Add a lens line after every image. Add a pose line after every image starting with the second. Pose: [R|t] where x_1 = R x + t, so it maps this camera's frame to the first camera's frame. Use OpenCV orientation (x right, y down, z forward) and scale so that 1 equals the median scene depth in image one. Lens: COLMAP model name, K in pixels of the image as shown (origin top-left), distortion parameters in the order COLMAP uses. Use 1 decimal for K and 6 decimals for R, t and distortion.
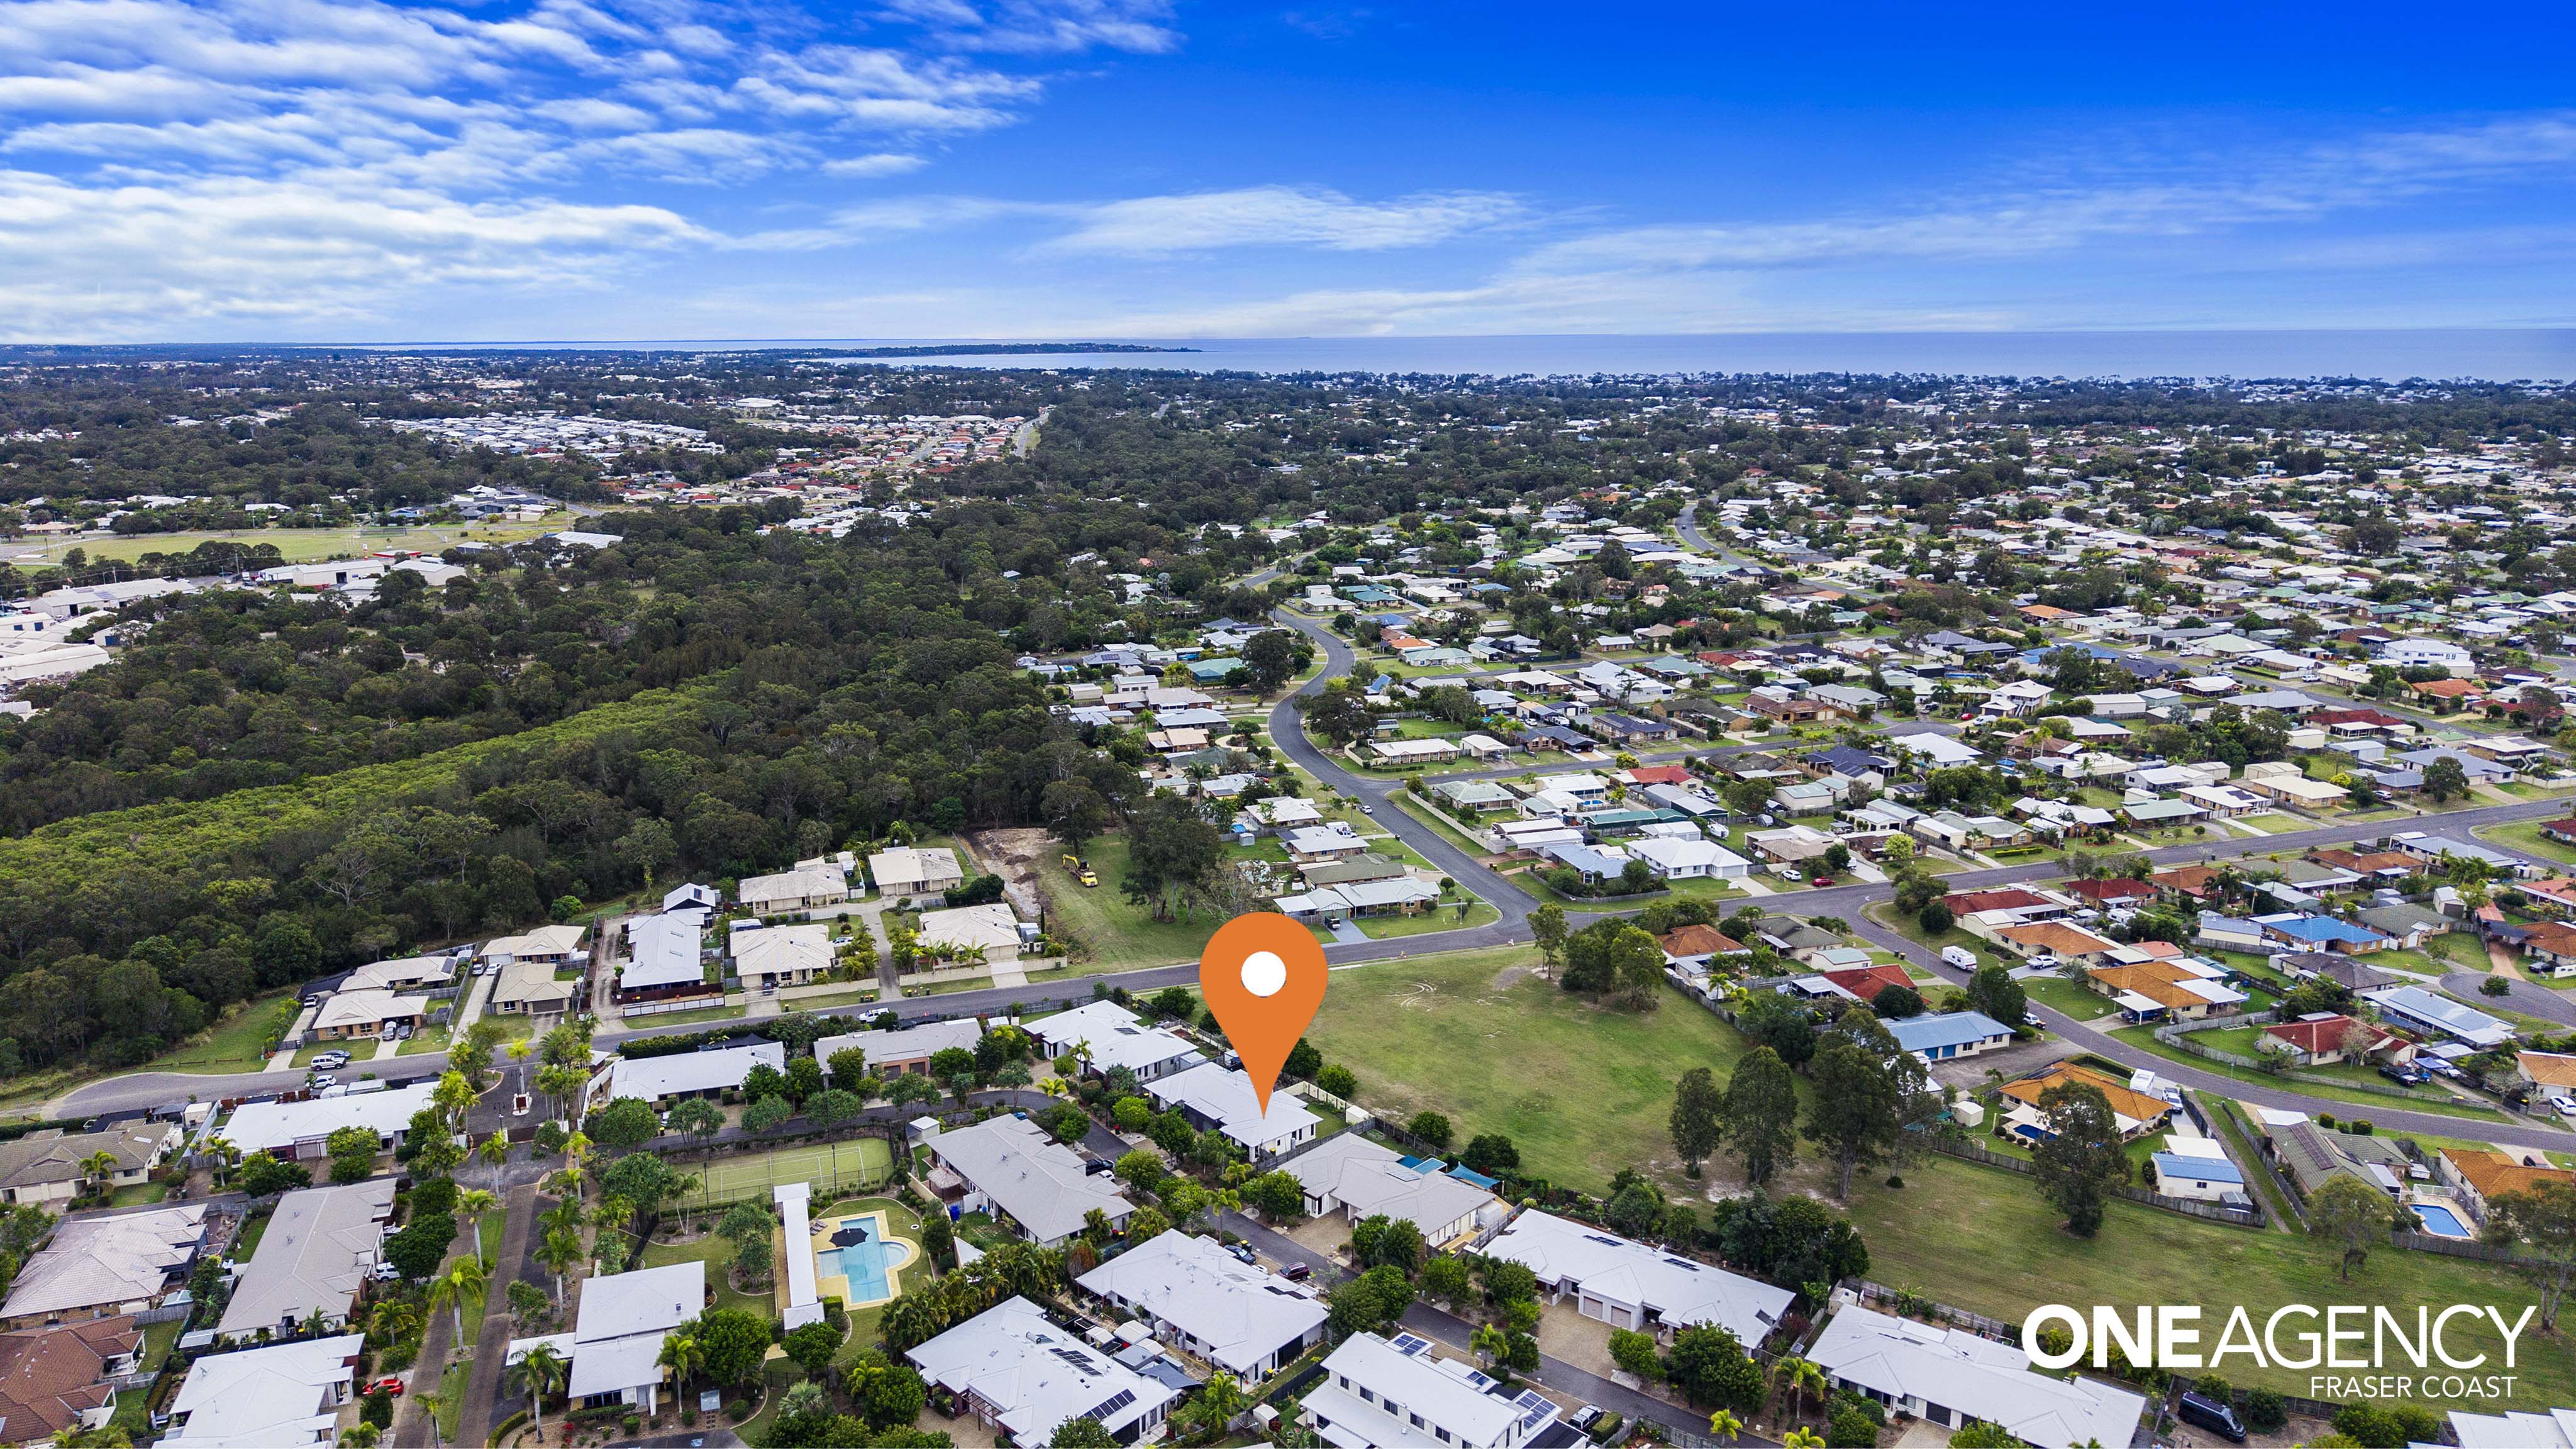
lens RADIAL K [[1779.0, 0, 1293.7], [0, 1779.0, 722.3], [0, 0, 1]] dist [0.024365, -0.003335]
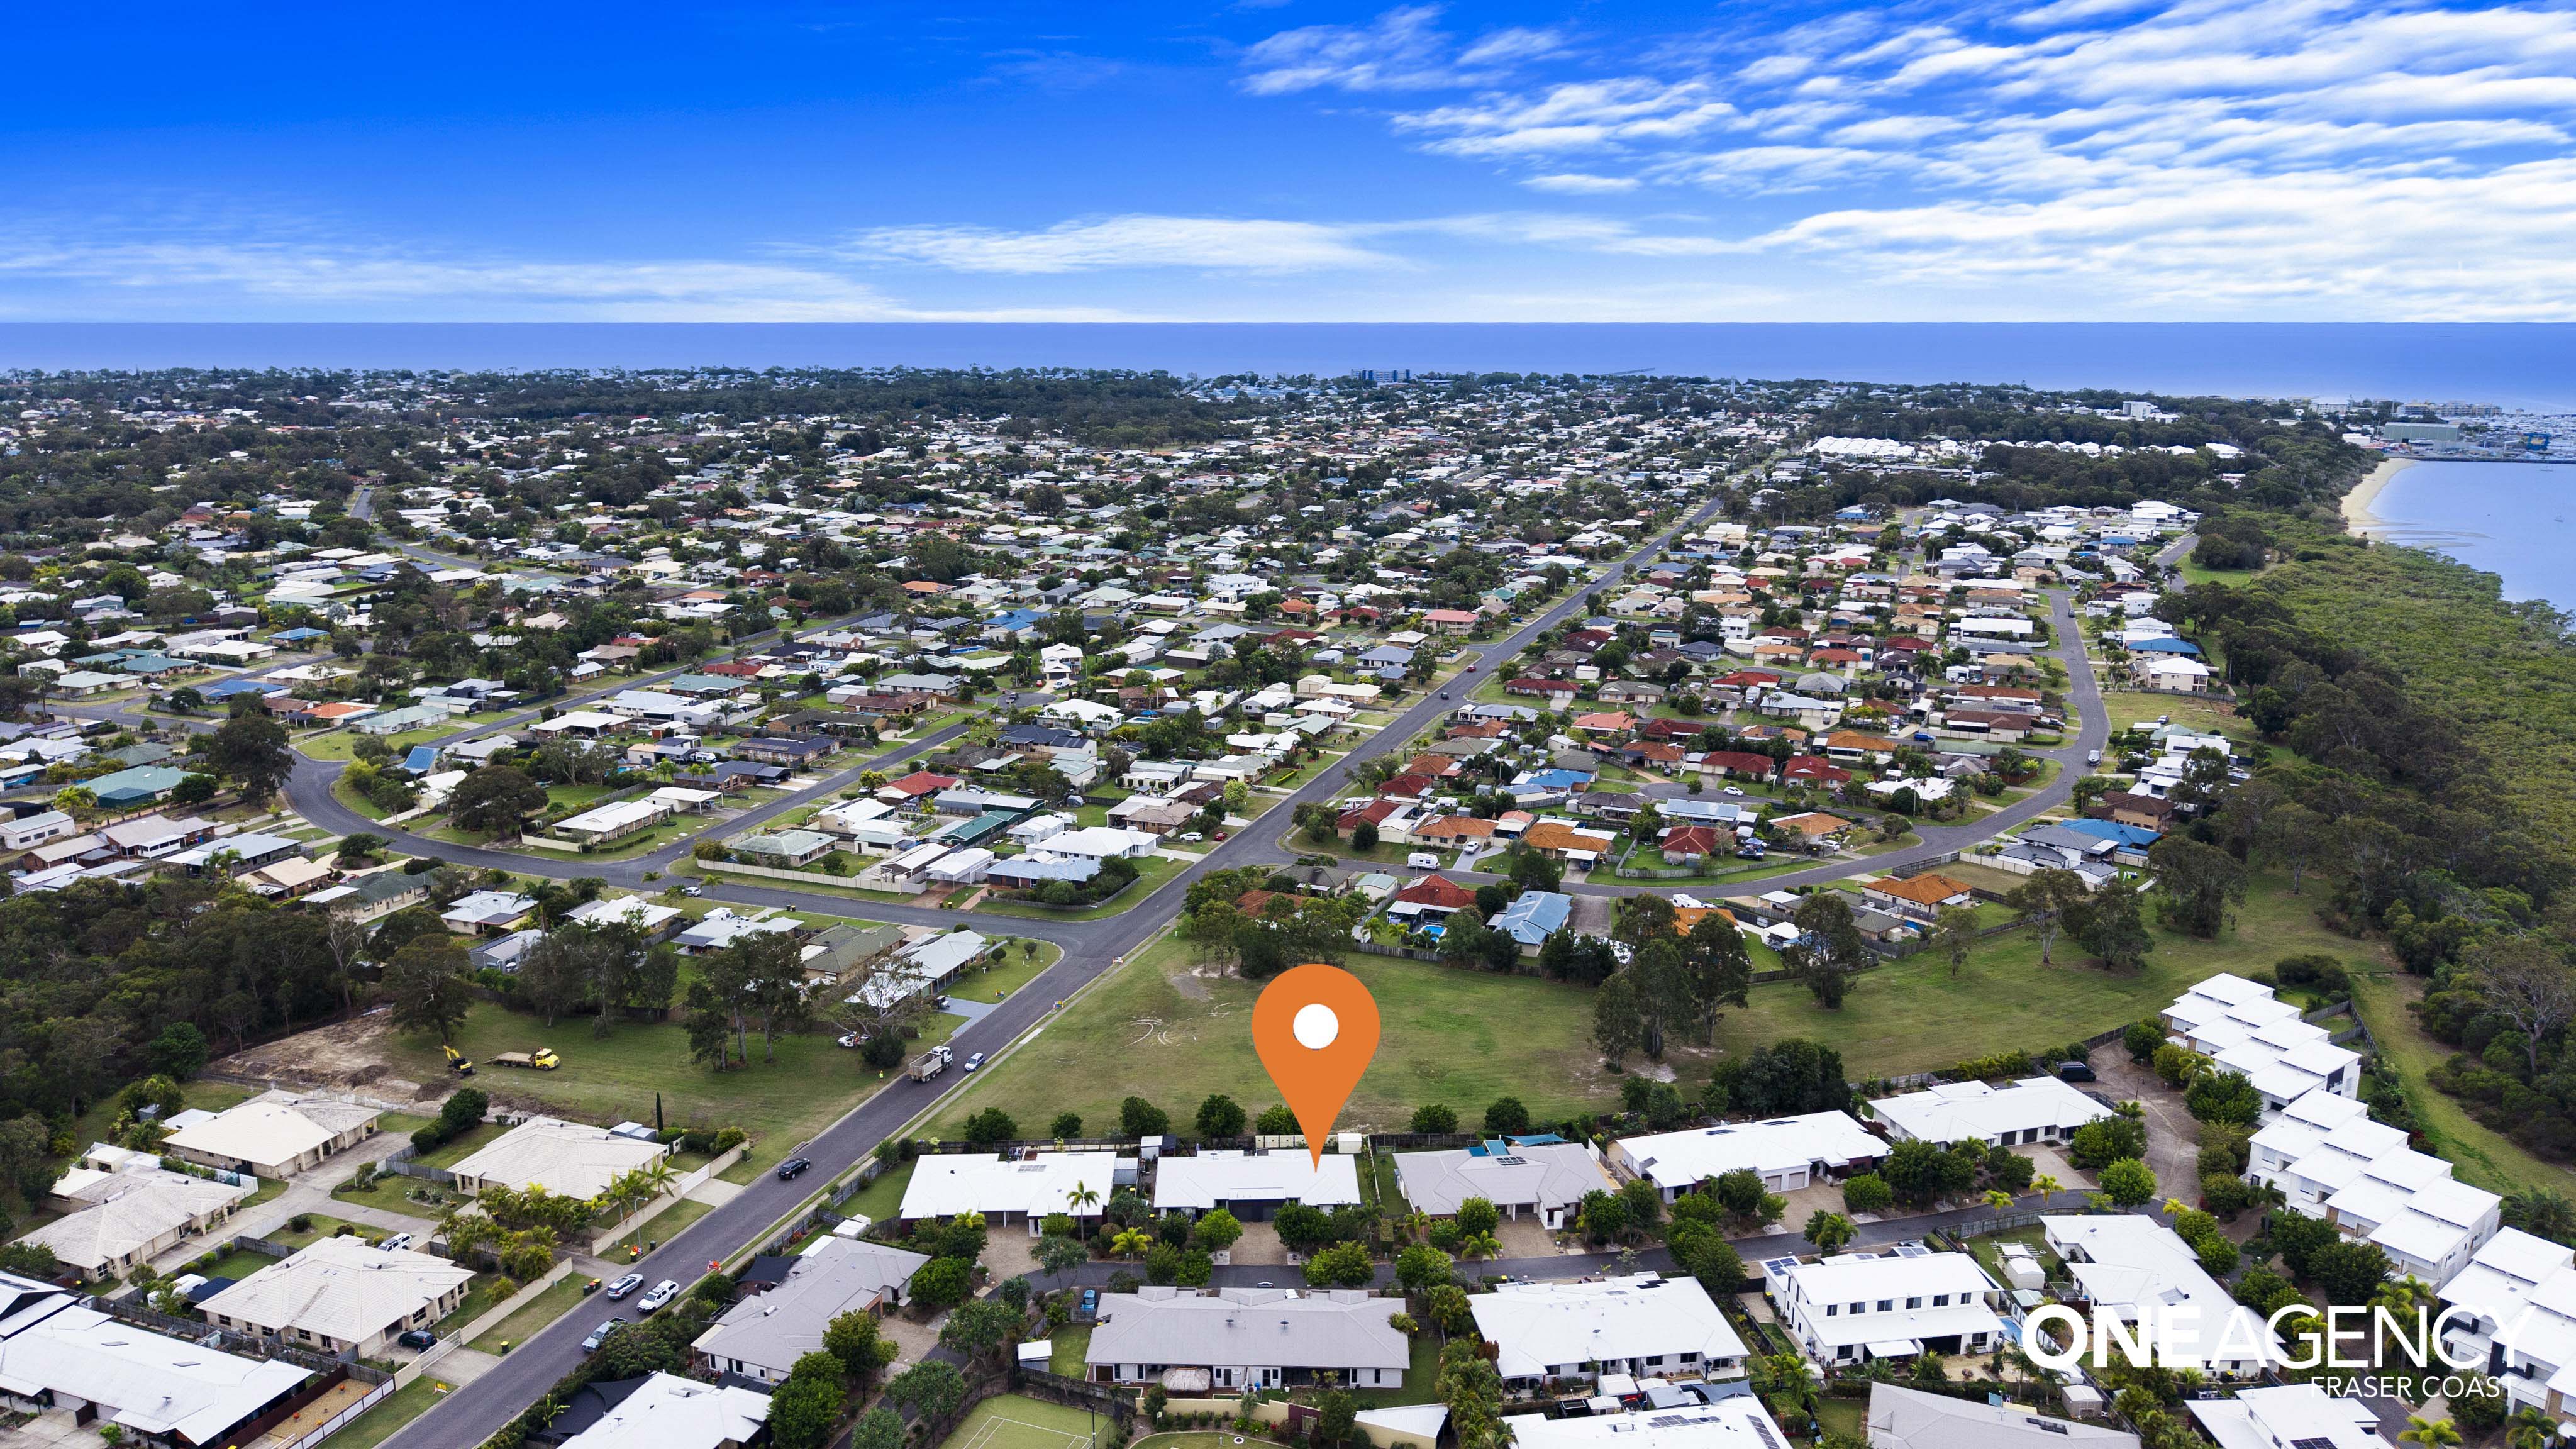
lens RADIAL K [[1779.0, 0, 1292.7], [0, 1779.0, 723.2], [0, 0, 1]] dist [0.024365, -0.003335]
pose [[0.610443, -0.170859, 0.773412, -0.520320], [0.168260, 0.982143, 0.084166, -0.063039], [-0.773982, 0.078755, 0.628291, 0.317918]]
